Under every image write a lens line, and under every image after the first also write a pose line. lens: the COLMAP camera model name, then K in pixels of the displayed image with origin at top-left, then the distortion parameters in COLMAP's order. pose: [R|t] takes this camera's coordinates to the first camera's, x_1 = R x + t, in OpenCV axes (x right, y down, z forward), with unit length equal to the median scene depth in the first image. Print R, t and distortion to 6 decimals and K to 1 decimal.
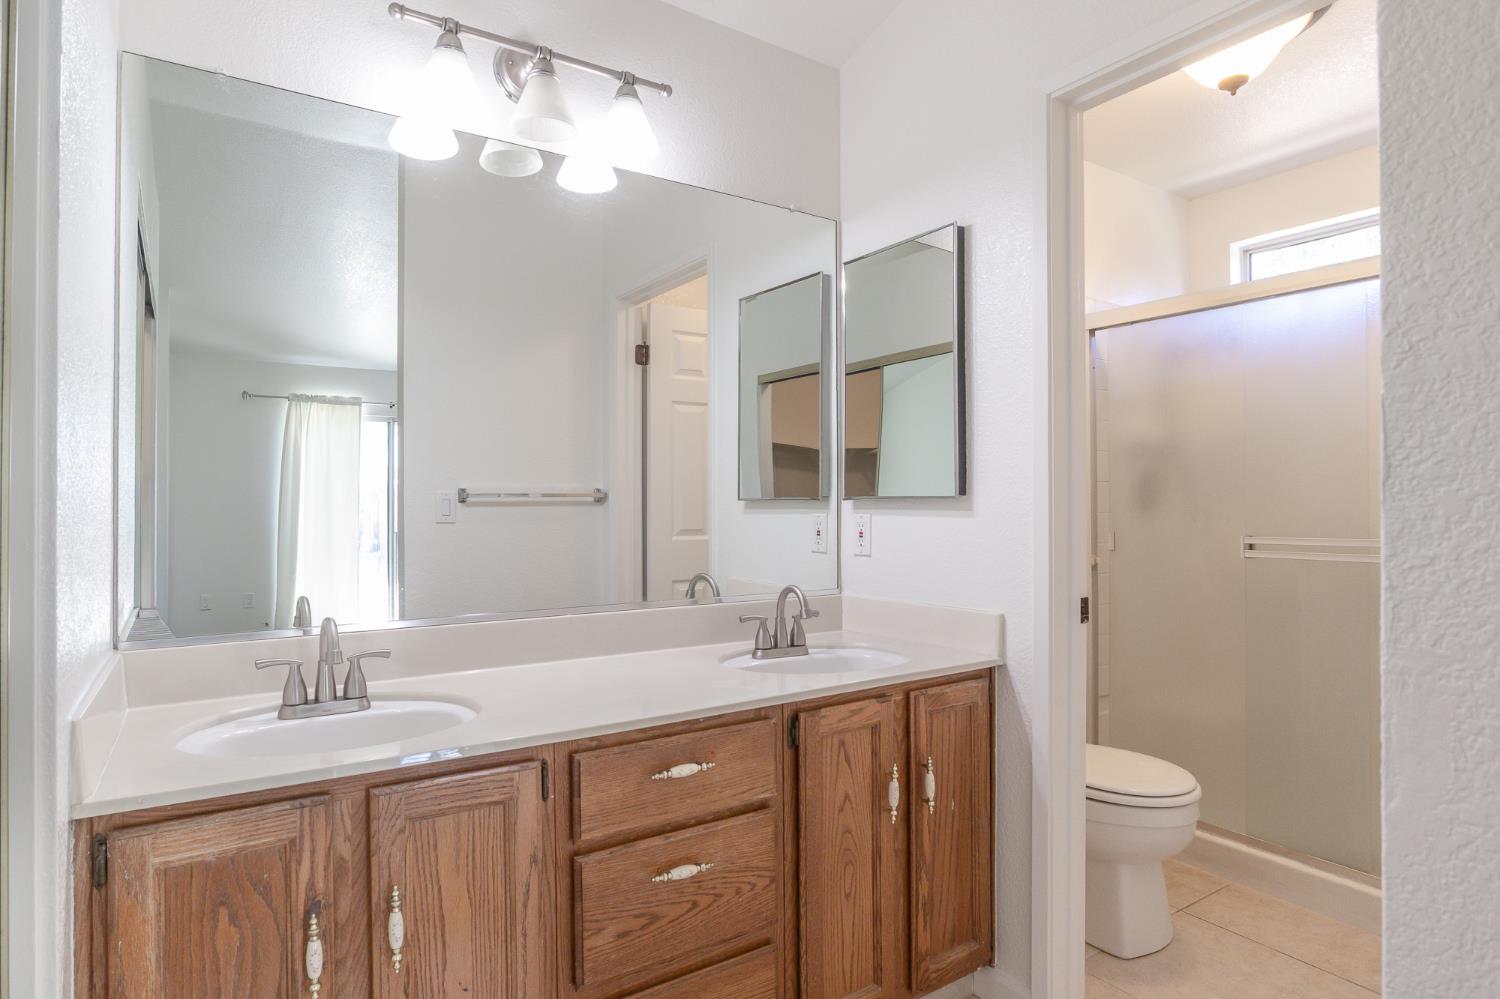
lens RADIAL K [[751.0, 0, 760.1], [0, 751.0, 497.4], [0, 0, 1]] dist [-0.034691, 0.028310]
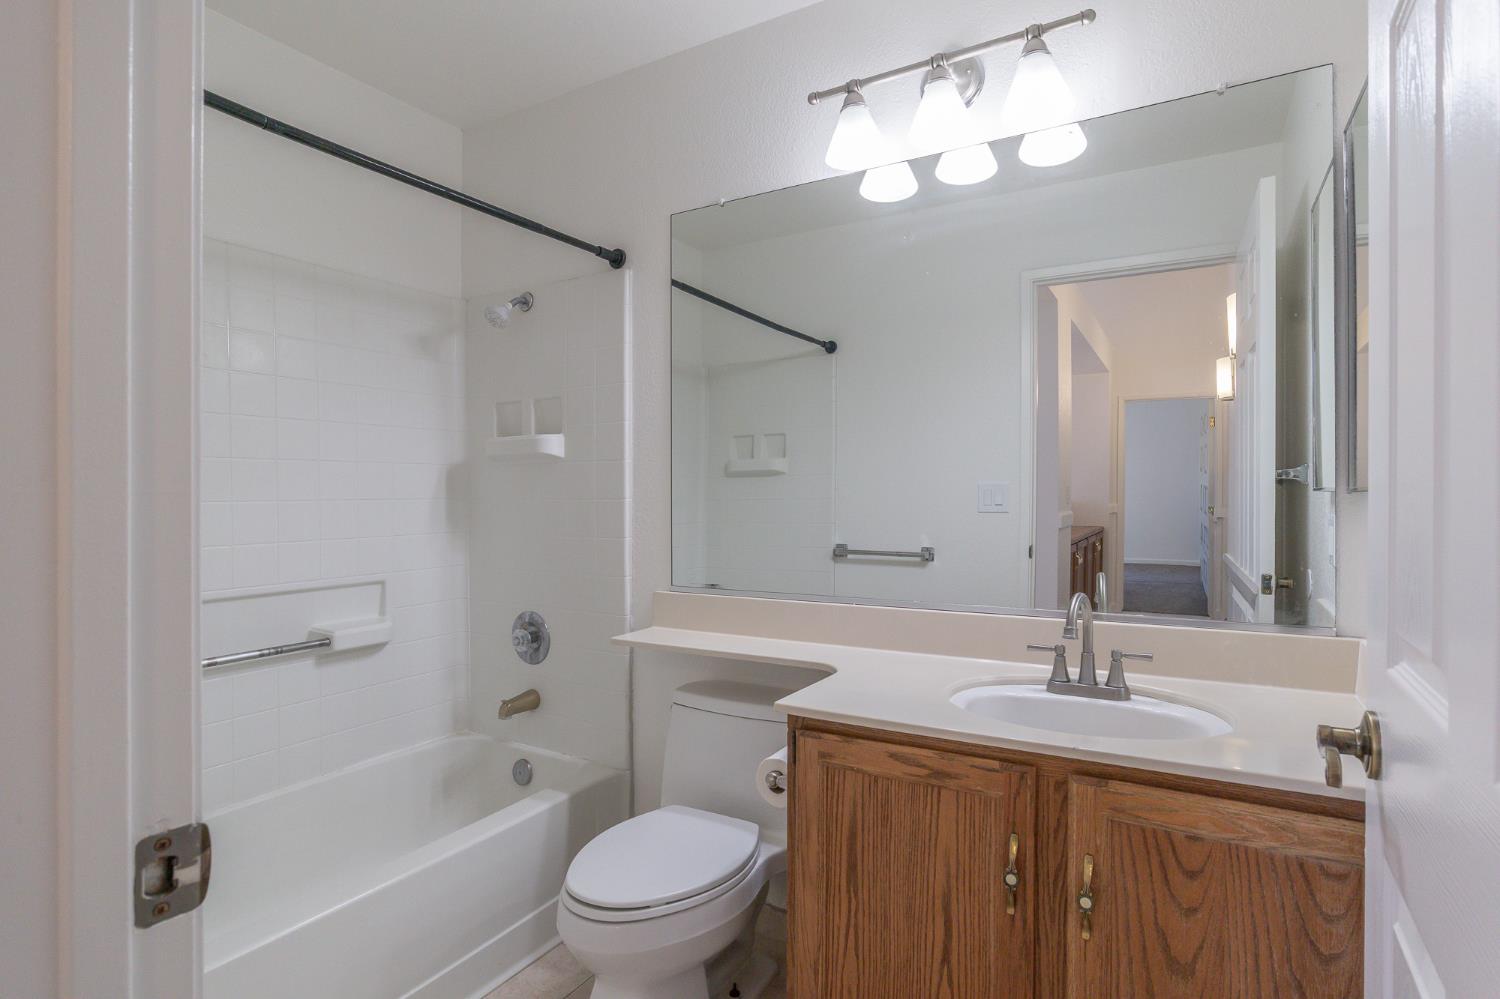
lens RADIAL K [[751.0, 0, 760.1], [0, 751.0, 497.4], [0, 0, 1]] dist [-0.034691, 0.028310]
pose [[0.399462, 0.003131, -0.916744, 0.475924], [0.000798, 0.999993, 0.003764, 0.002107], [0.916749, -0.002235, 0.399456, 0.306460]]
